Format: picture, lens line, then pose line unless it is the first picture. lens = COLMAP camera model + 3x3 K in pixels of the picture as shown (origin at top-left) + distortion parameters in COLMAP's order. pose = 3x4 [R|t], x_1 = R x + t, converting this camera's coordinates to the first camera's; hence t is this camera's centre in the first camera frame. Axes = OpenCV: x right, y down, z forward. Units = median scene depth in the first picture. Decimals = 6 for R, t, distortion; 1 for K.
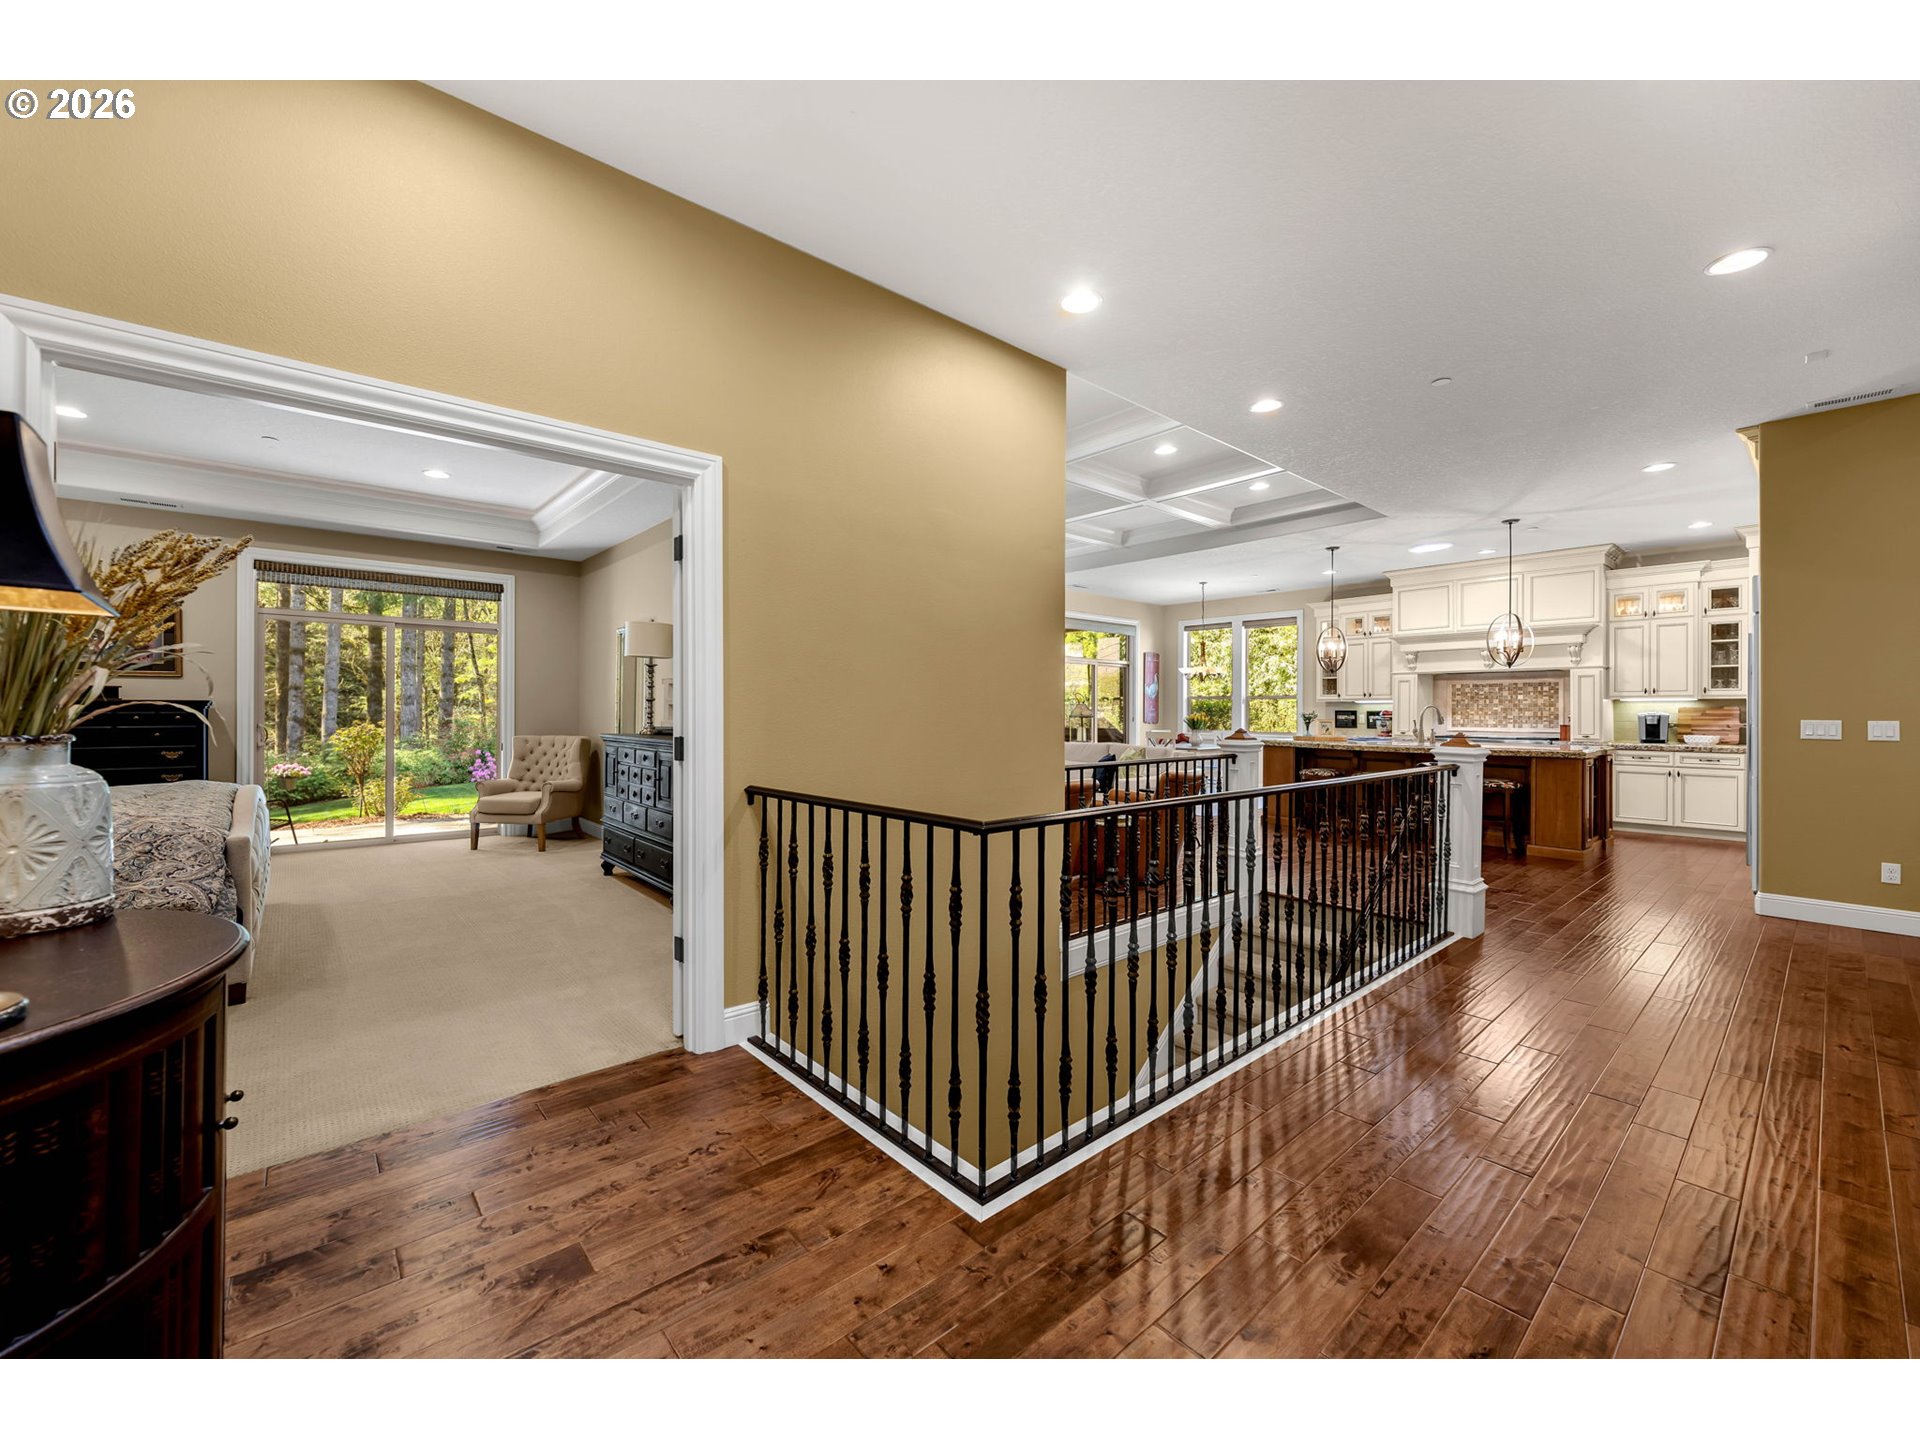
lens RADIAL K [[765.8, 0, 960.0], [0, 765.8, 720.0], [0, 0, 1]] dist [0.000614, -0.000080]
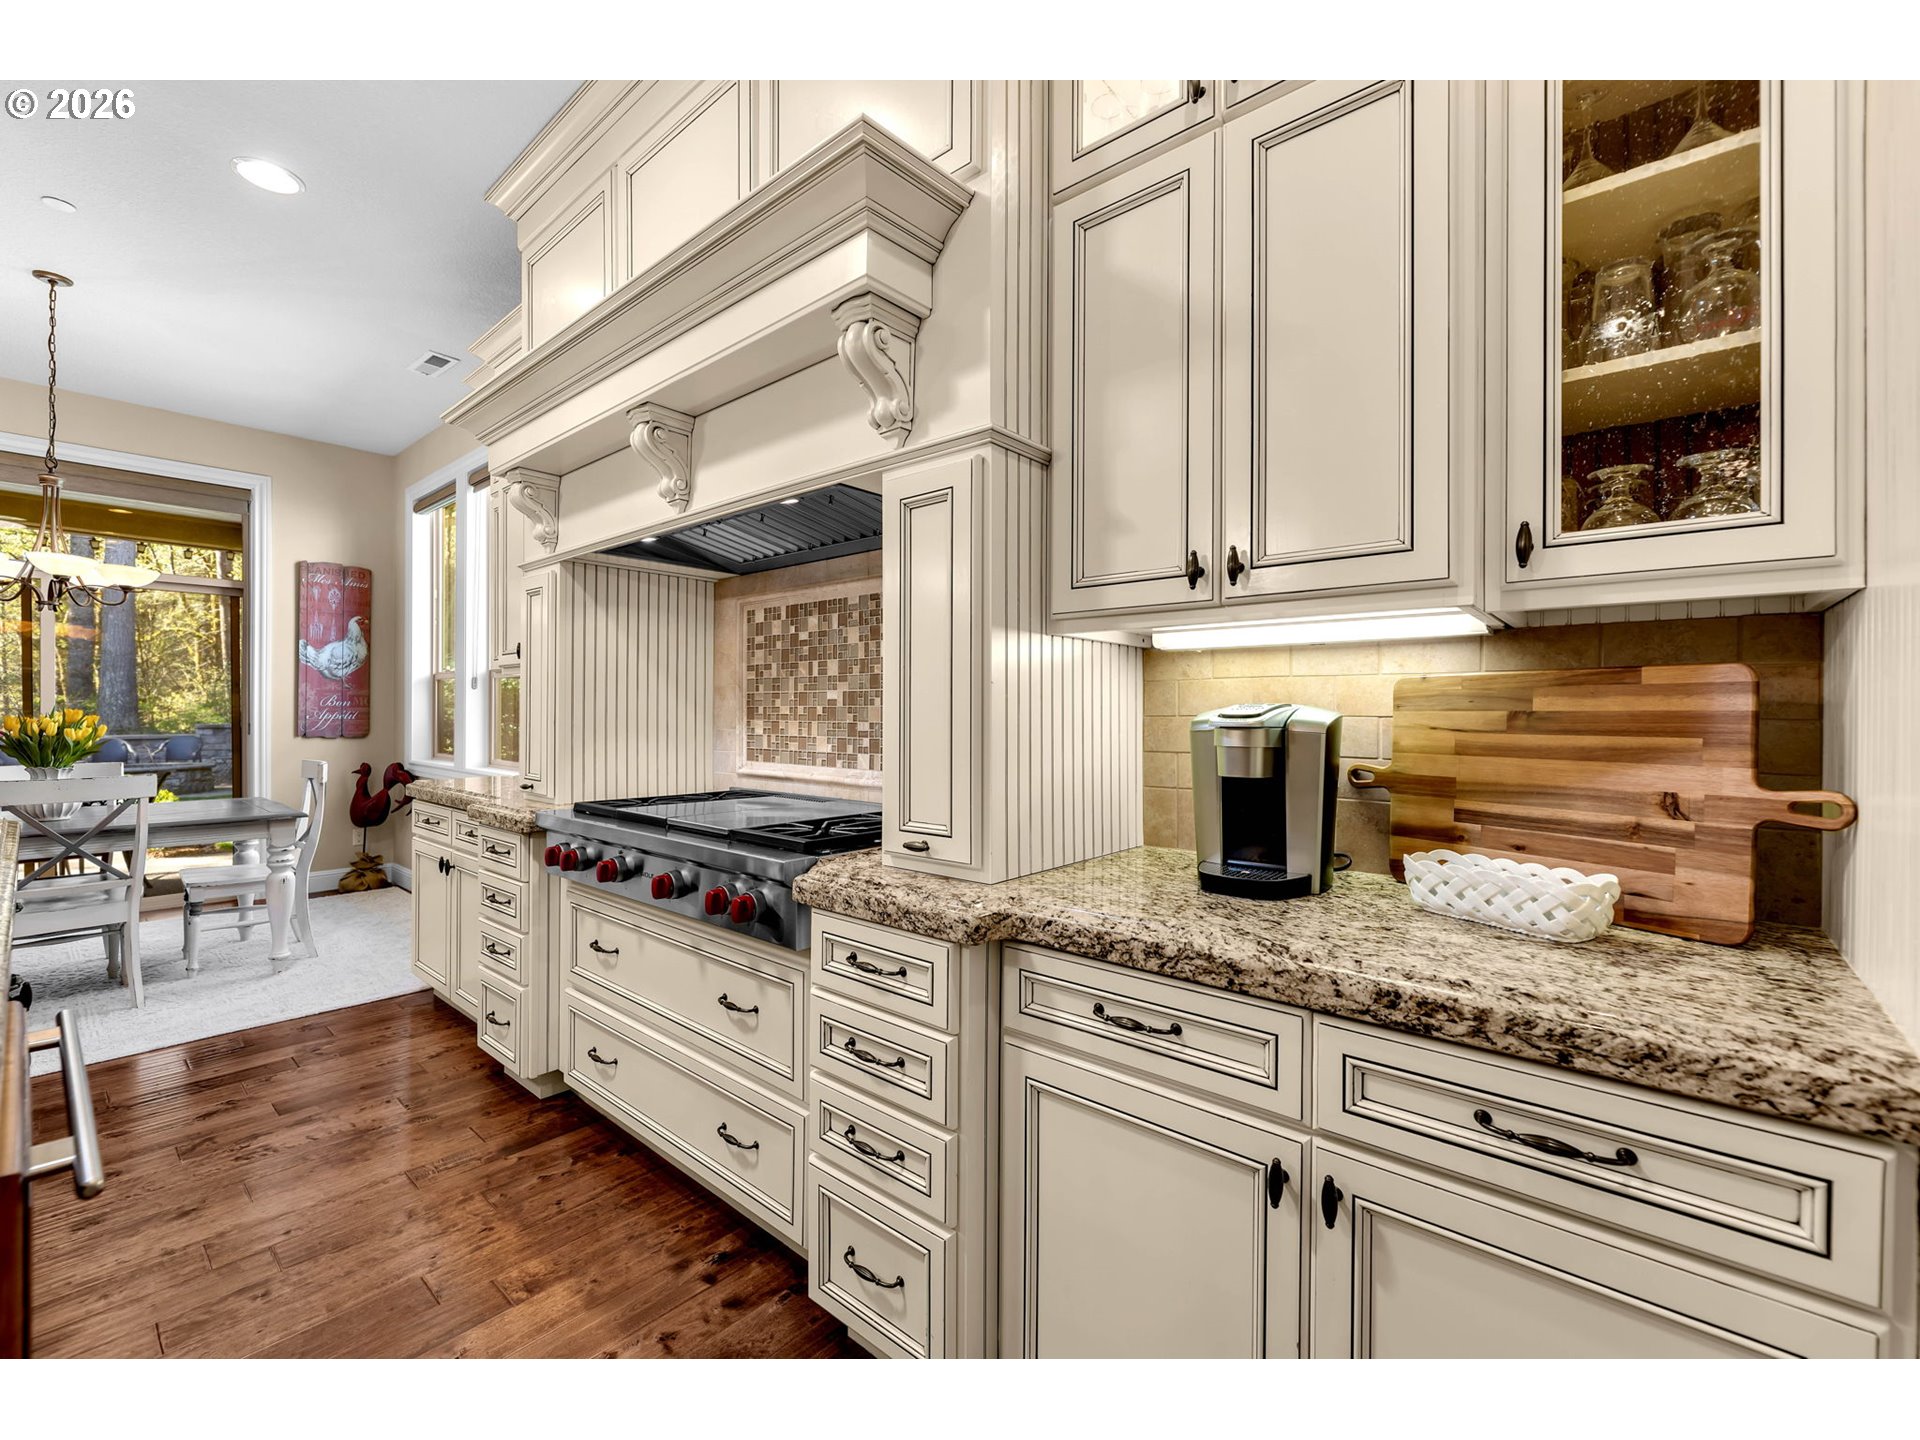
lens RADIAL K [[814.1, 0, 949.2], [0, 814.1, 713.8], [0, 0, 1]] dist [-0.002477, 0.000291]
pose [[0.991484, 0.000203, 0.130225, 0.693647], [0.000801, 0.999970, -0.007659, -0.006111], [-0.130223, 0.007698, 0.991455, 0.707920]]
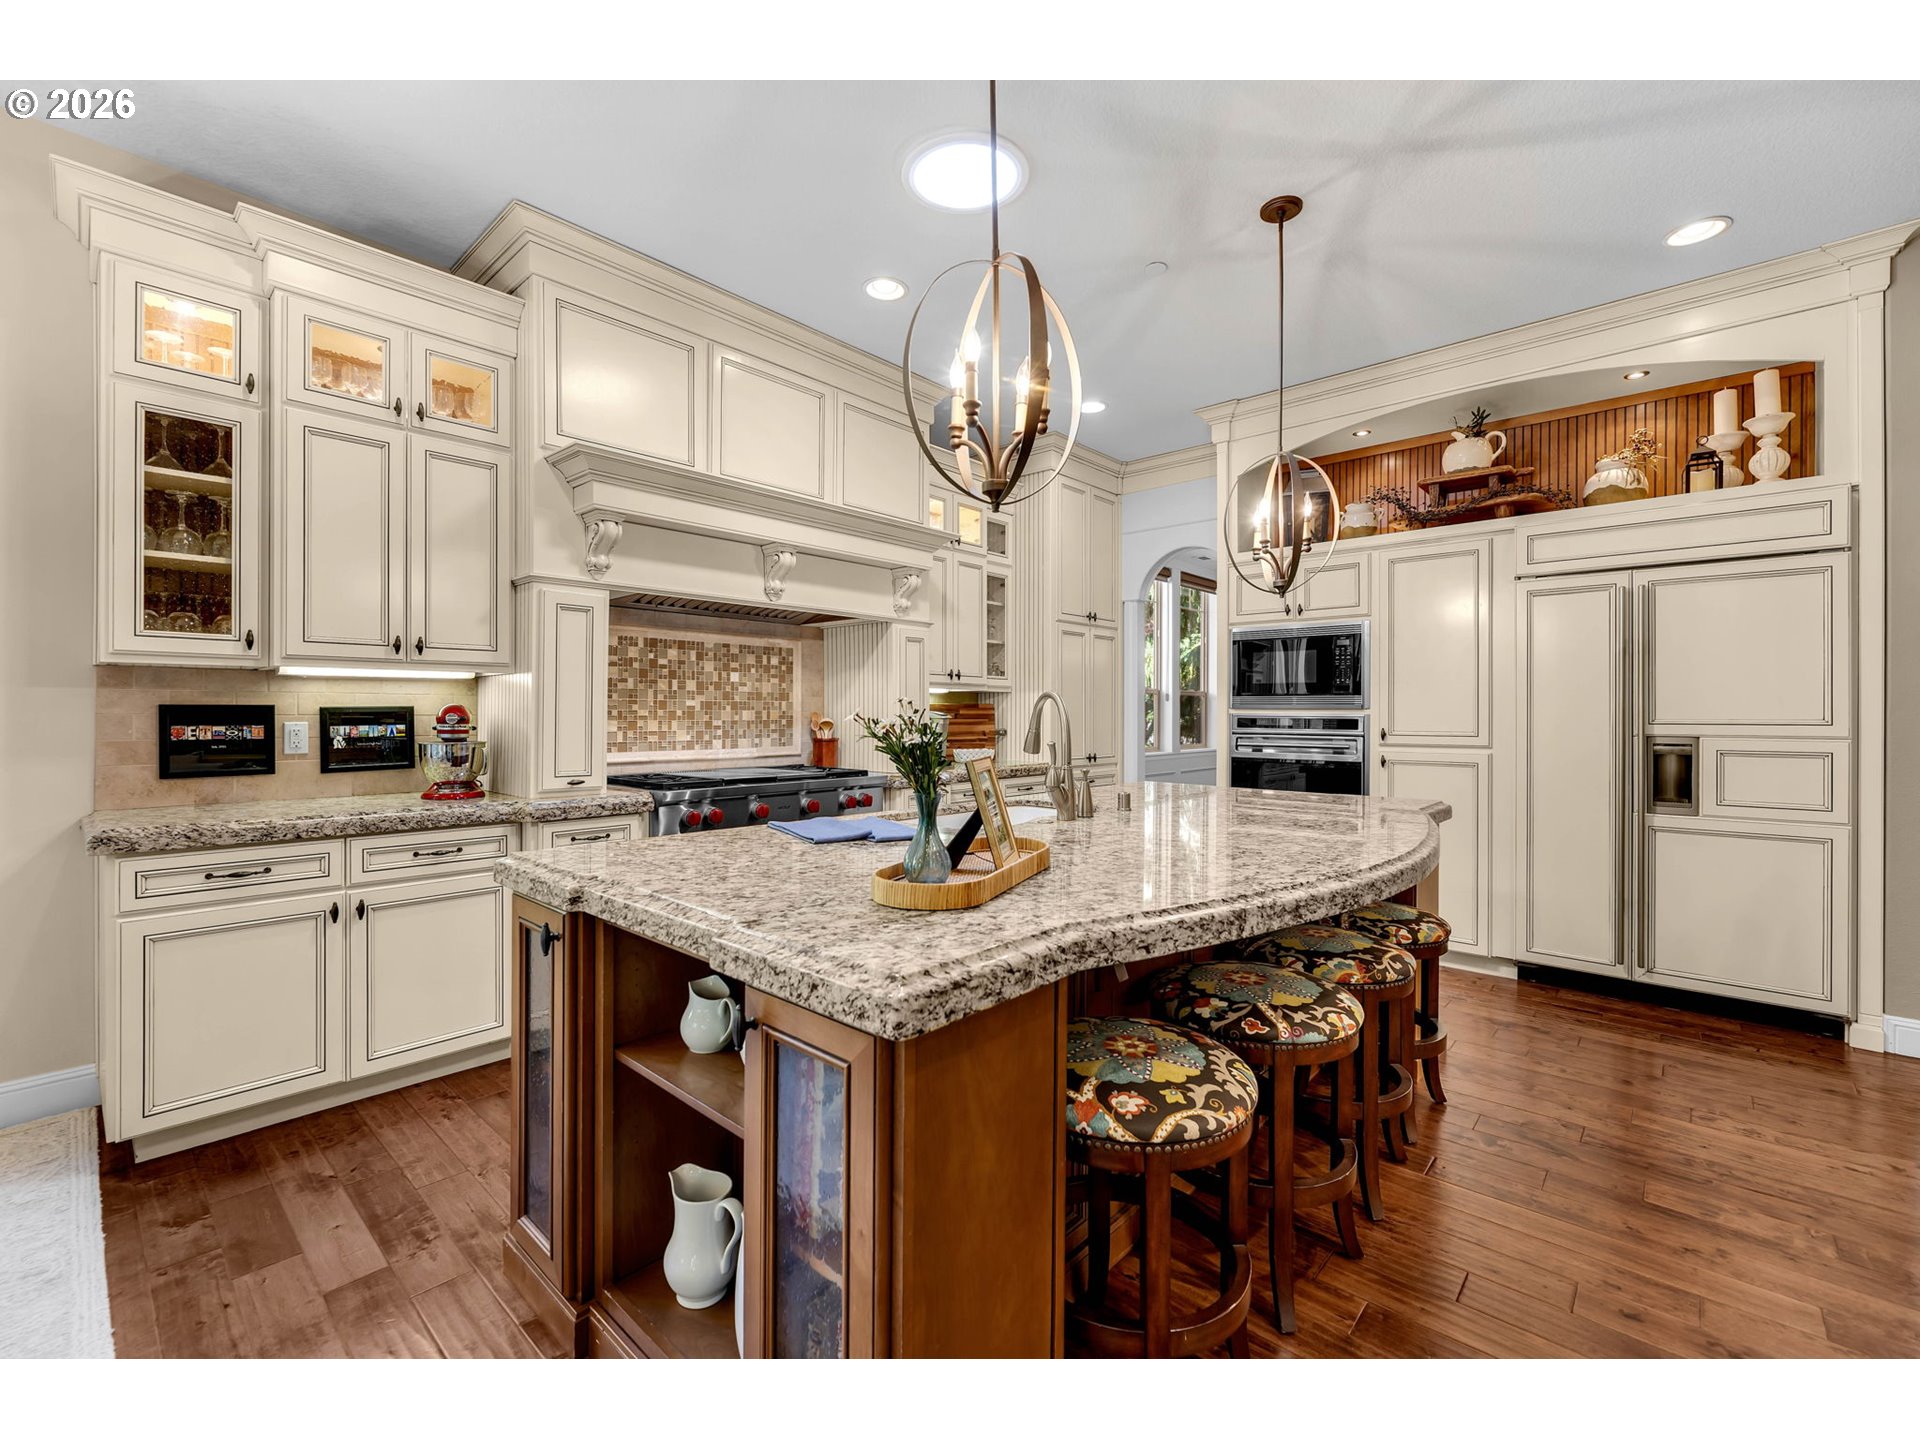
lens RADIAL K [[814.1, 0, 949.2], [0, 814.1, 713.8], [0, 0, 1]] dist [-0.002477, 0.000291]
pose [[-0.111339, -0.005926, 0.993765, 0.250616], [0.005790, 0.999961, 0.006612, -0.011069], [-0.993766, 0.006490, -0.111300, 0.899834]]
